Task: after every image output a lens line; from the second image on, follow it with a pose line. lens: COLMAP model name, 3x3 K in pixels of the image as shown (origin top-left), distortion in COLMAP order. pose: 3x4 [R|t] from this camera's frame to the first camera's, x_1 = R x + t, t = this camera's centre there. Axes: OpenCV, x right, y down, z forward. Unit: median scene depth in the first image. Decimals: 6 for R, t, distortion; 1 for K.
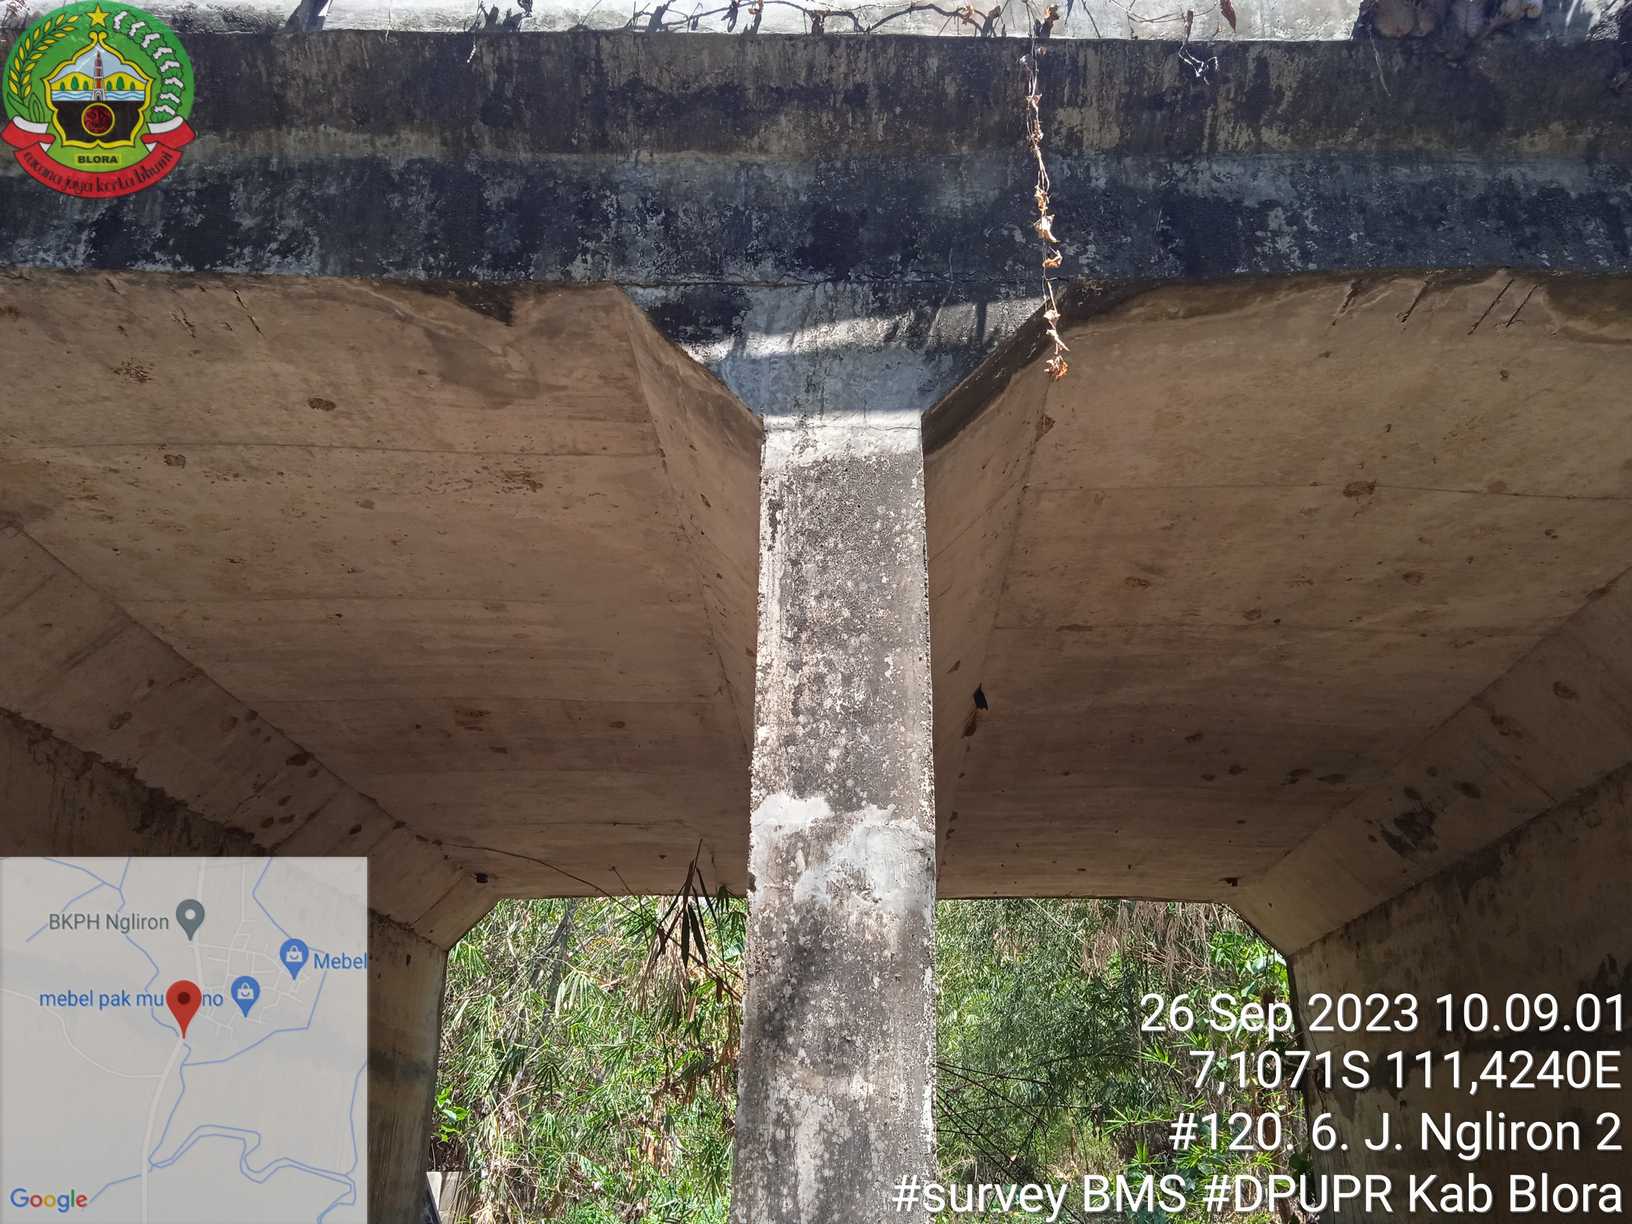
lens RADIAL K [[1289.4, 0, 805.4], [0, 1289.4, 632.7], [0, 0, 1]] dist [0.014222, 0.007718]
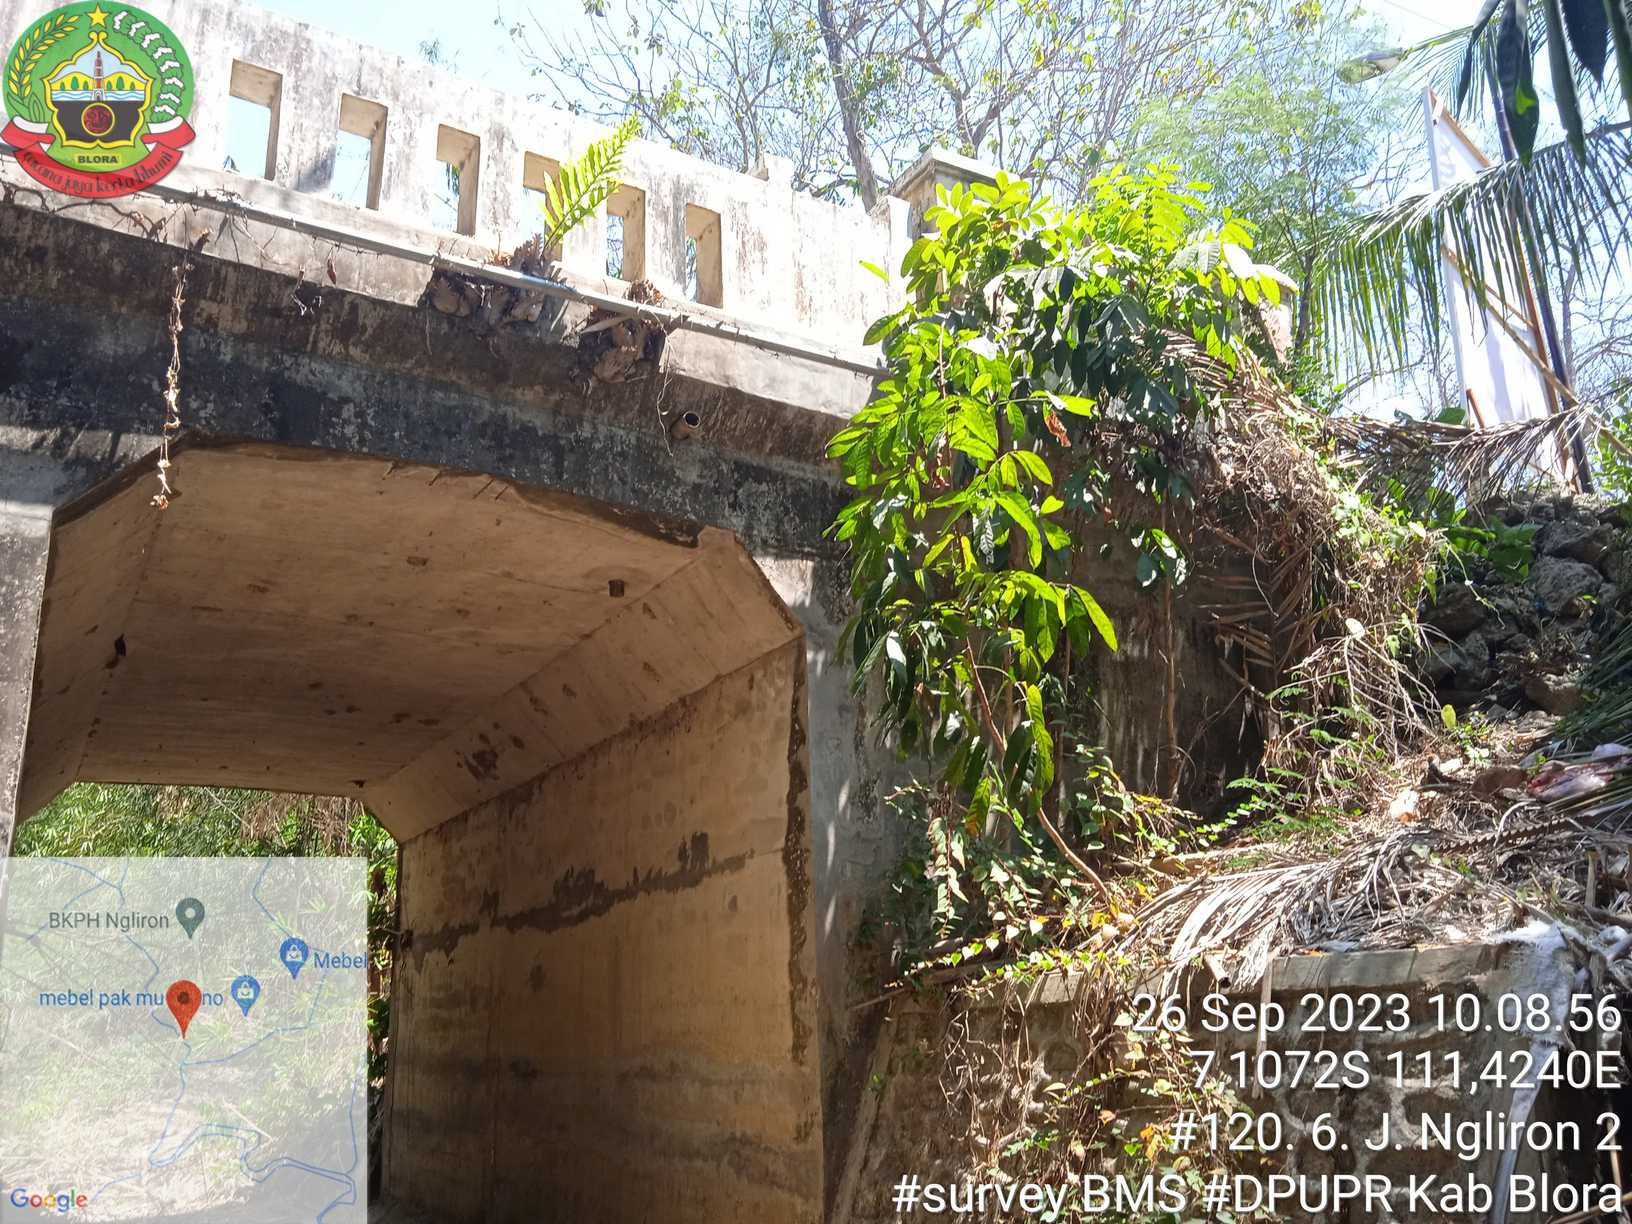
lens RADIAL K [[1301.1, 0, 818.1], [0, 1301.1, 641.0], [0, 0, 1]] dist [0.001850, -0.011851]
pose [[0.830132, 0.119562, 0.544596, 0.025882], [-0.183773, 0.980831, 0.064791, -0.253098], [-0.526410, -0.153867, 0.836192, -0.583467]]
